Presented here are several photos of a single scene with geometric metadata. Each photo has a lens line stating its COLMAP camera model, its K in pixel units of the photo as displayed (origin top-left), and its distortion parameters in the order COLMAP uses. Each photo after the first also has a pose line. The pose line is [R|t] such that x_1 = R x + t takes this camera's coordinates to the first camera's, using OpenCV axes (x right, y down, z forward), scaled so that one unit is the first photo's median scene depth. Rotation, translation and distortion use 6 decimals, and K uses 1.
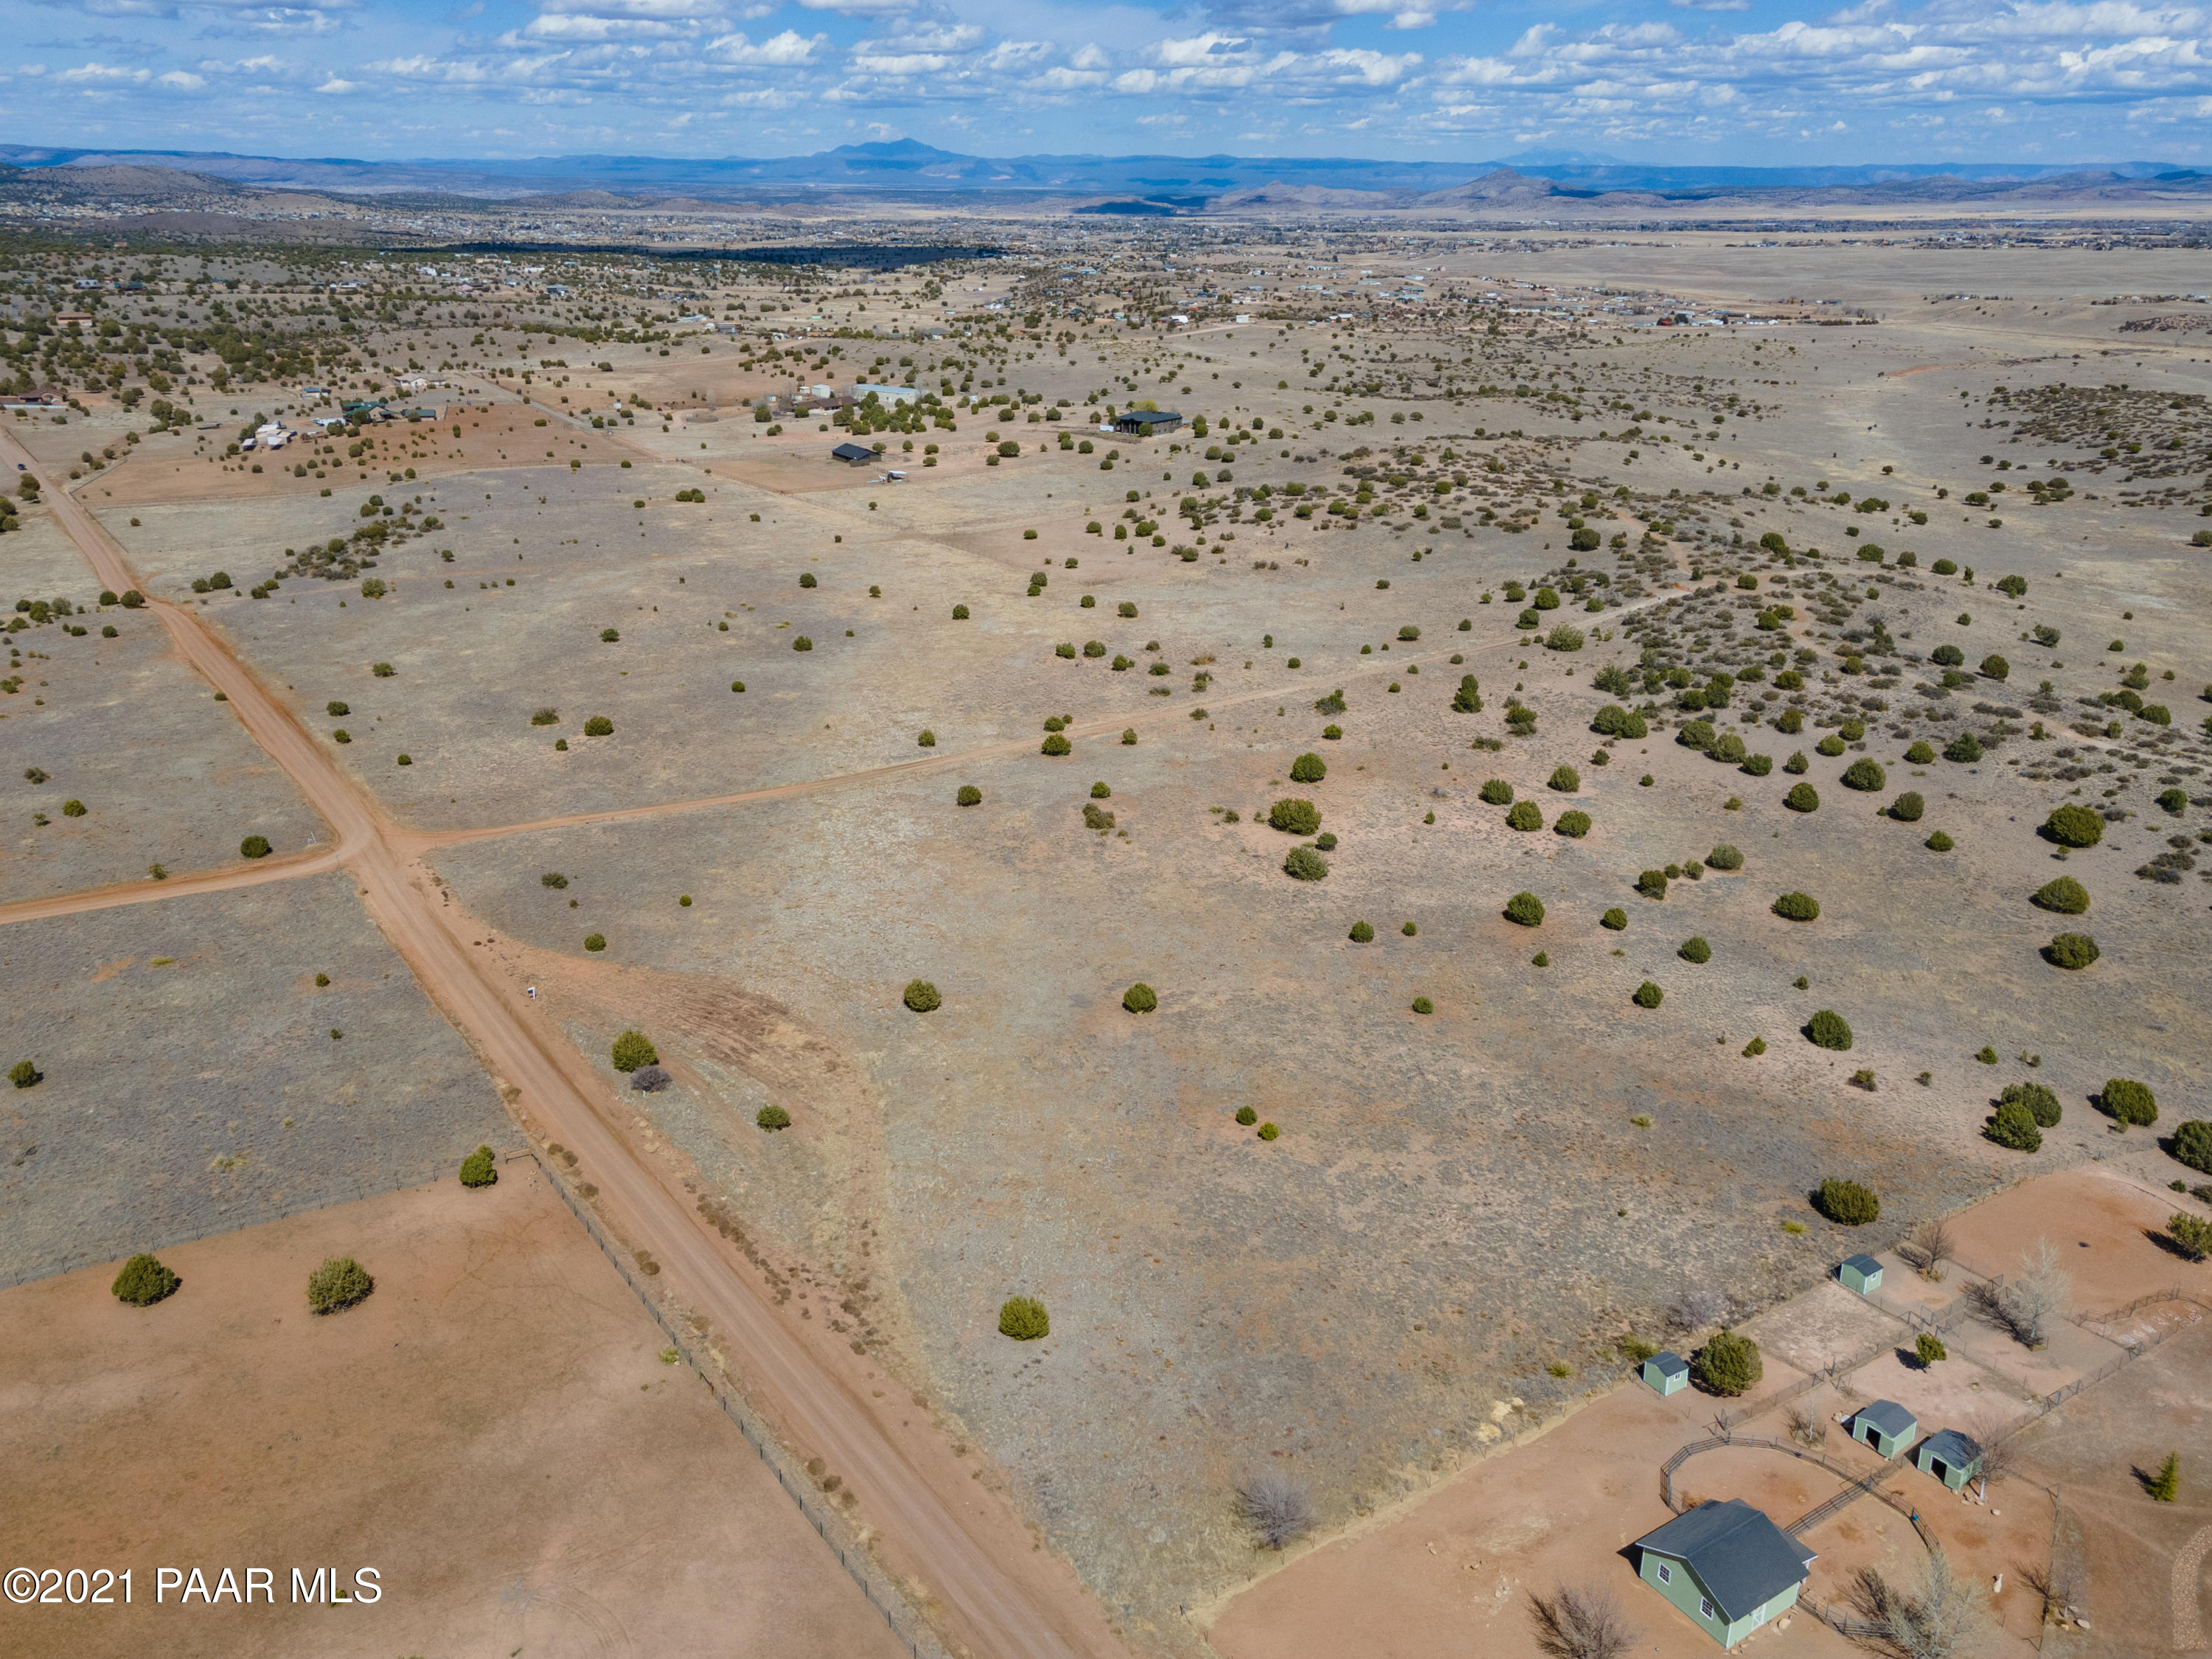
lens RADIAL K [[1707.2, 0, 1092.6], [0, 1707.2, 826.0], [0, 0, 1]] dist [0.043386, 0.005595]
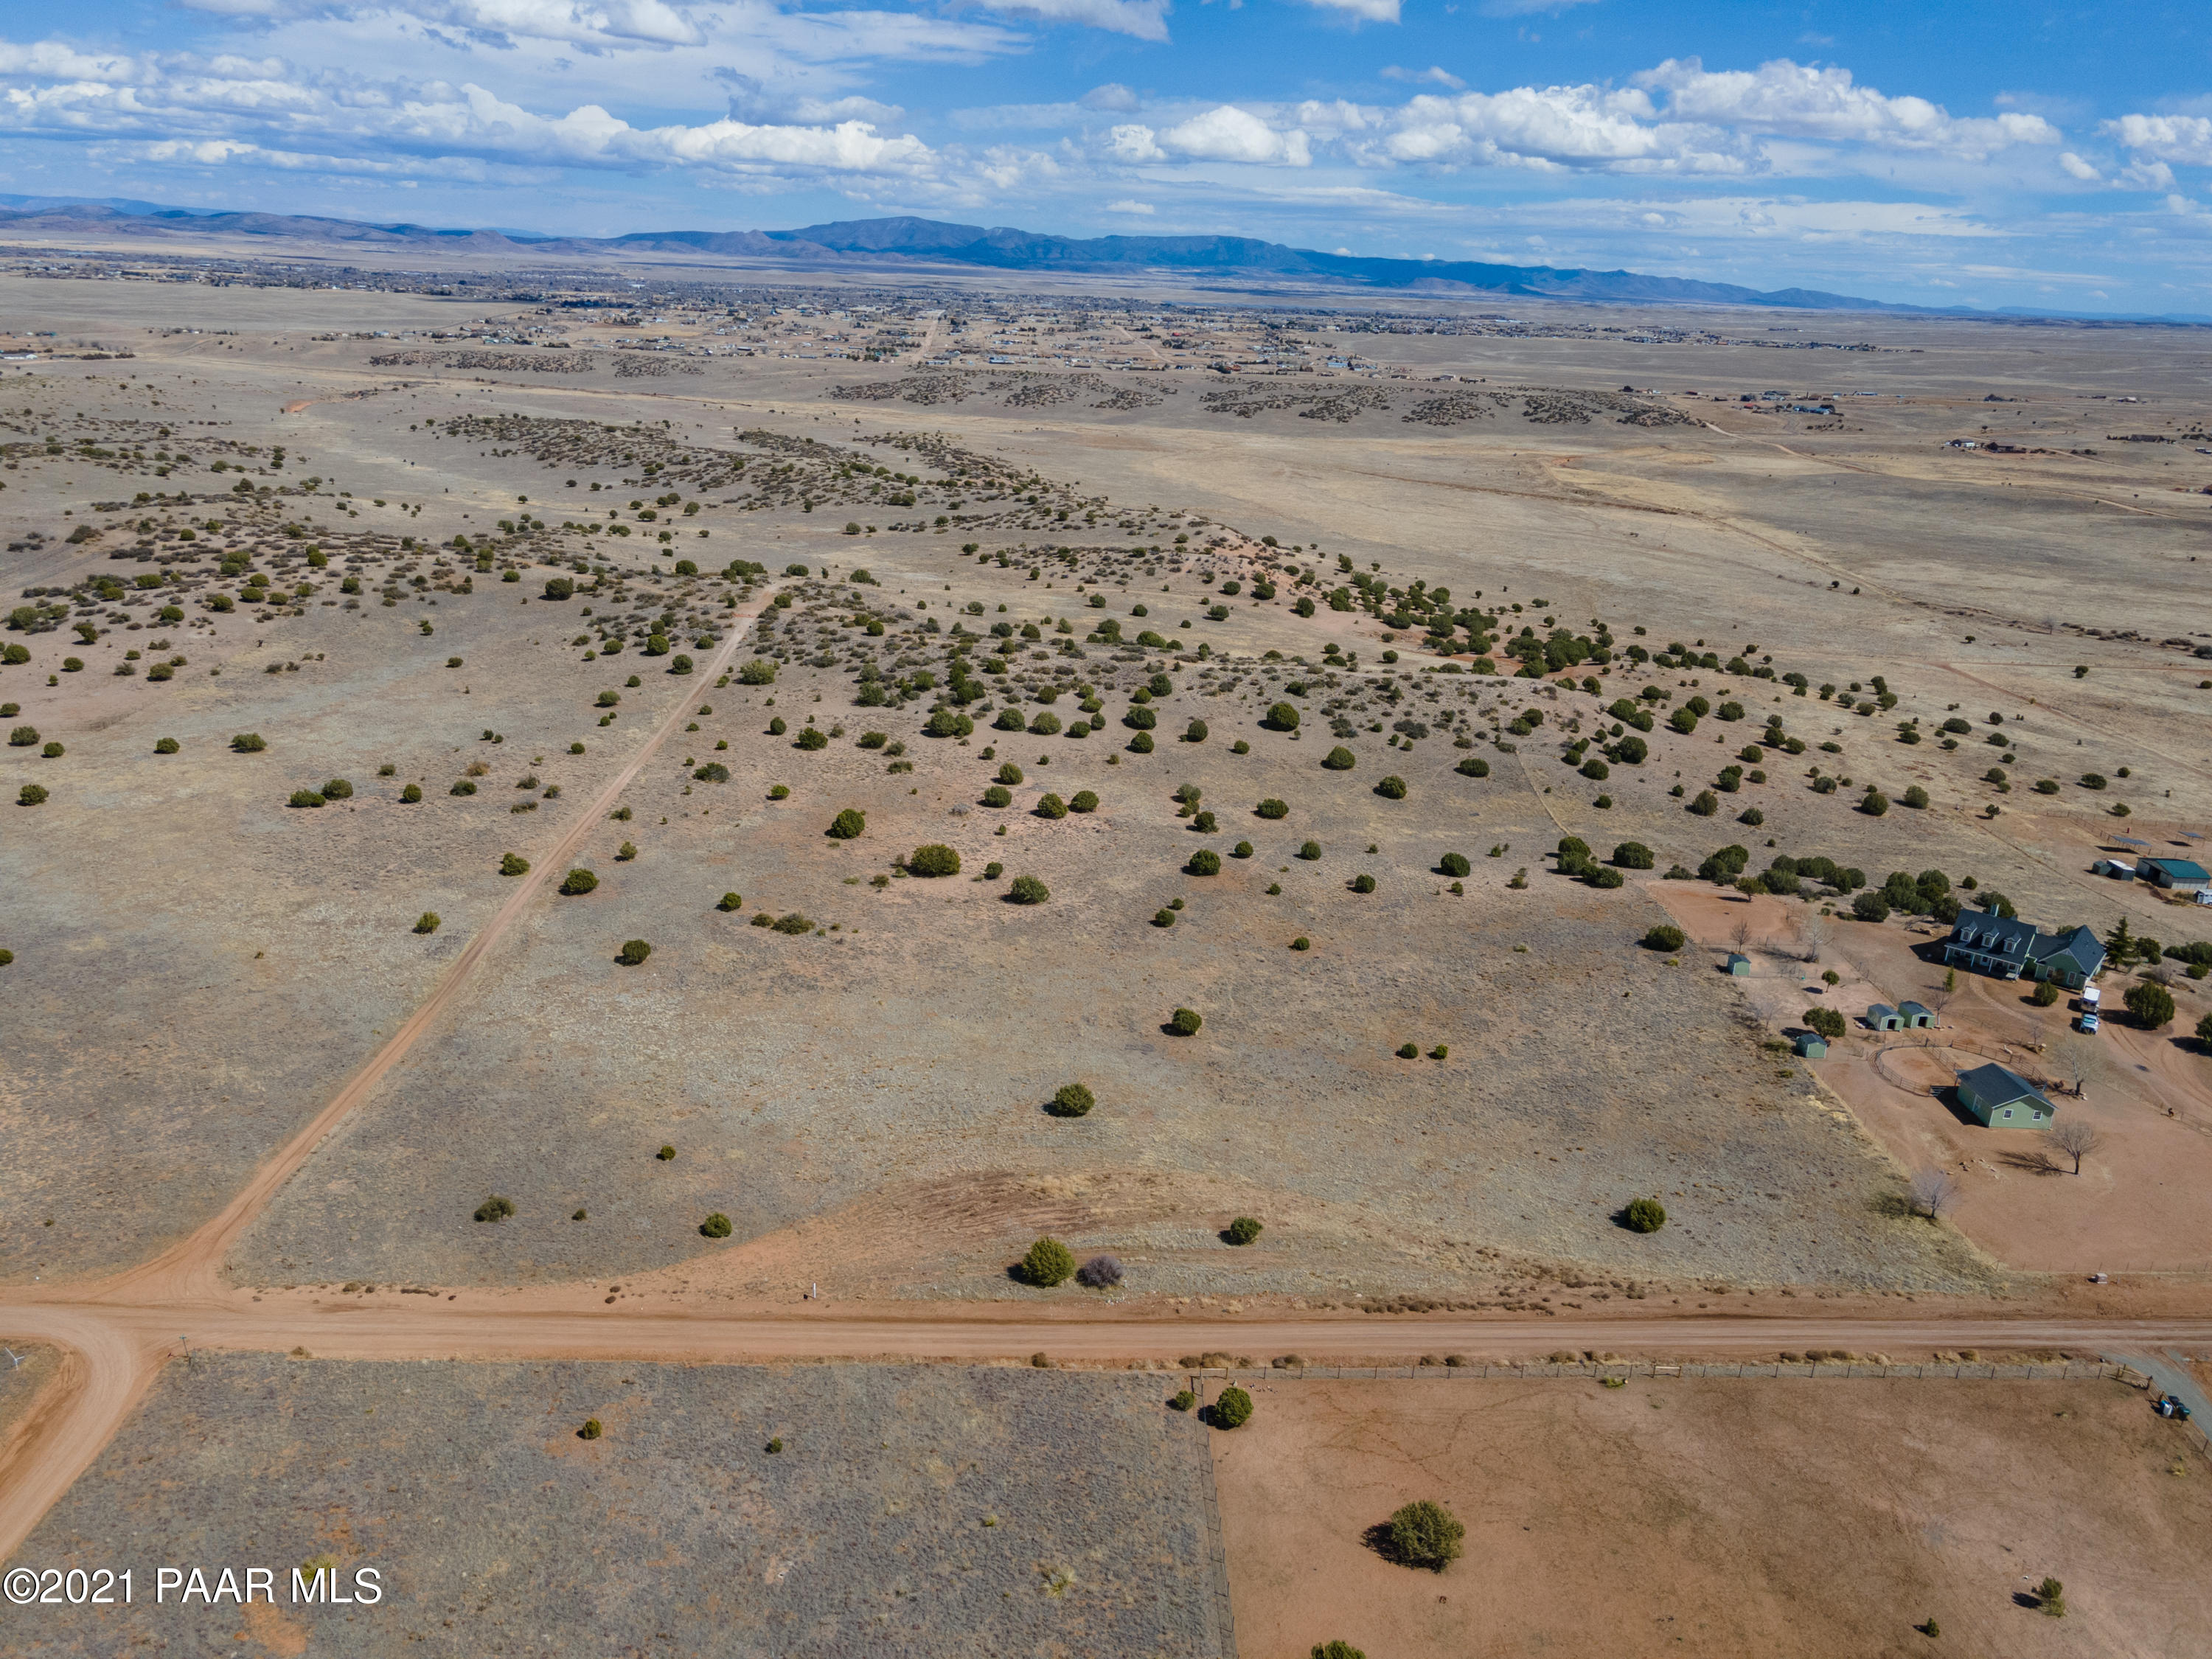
lens RADIAL K [[1607.6, 0, 1085.4], [0, 1607.6, 834.2], [0, 0, 1]] dist [0.038846, 0.007666]
pose [[0.524943, -0.264688, 0.808935, -0.651203], [0.259750, 0.954896, 0.143888, -0.144037], [-0.810534, 0.134588, 0.570018, 0.360541]]
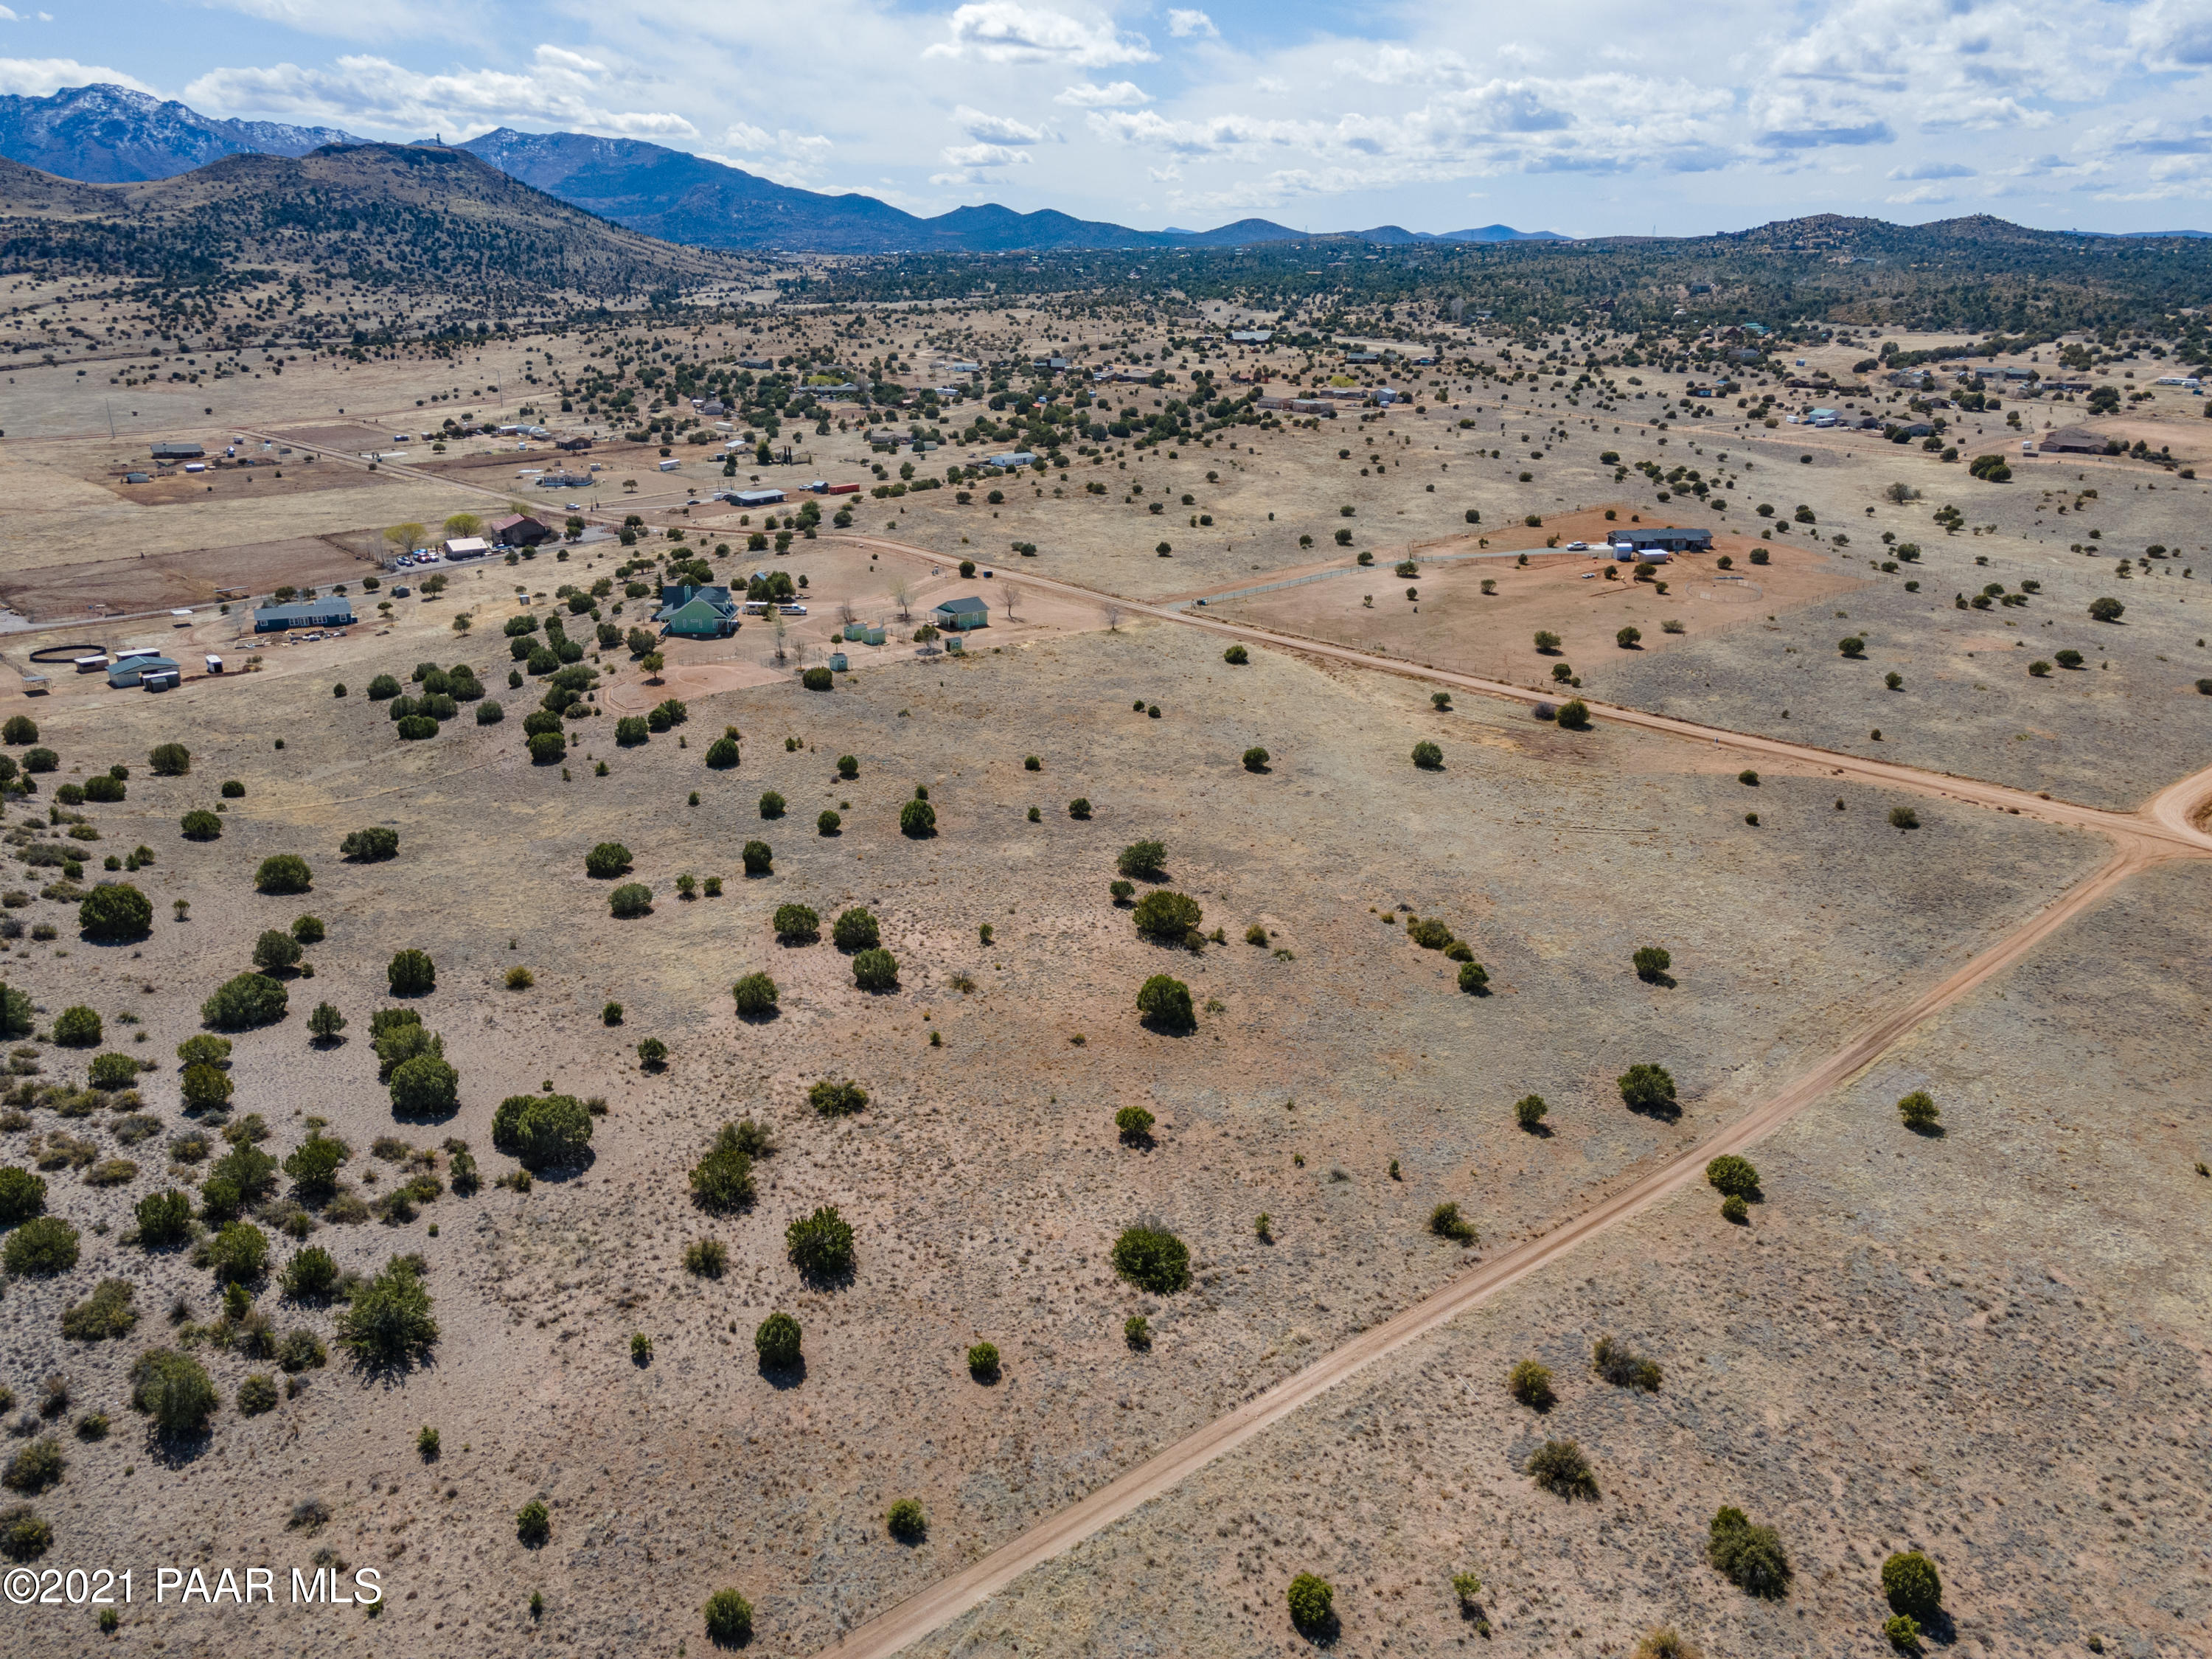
lens RADIAL K [[1607.6, 0, 1090.4], [0, 1607.6, 814.1], [0, 0, 1]] dist [0.038846, 0.007666]
pose [[-0.988709, 0.035588, -0.145558, 0.257856], [-0.066971, 0.764026, 0.641700, -0.494849], [0.134047, 0.644203, -0.753017, 1.526842]]
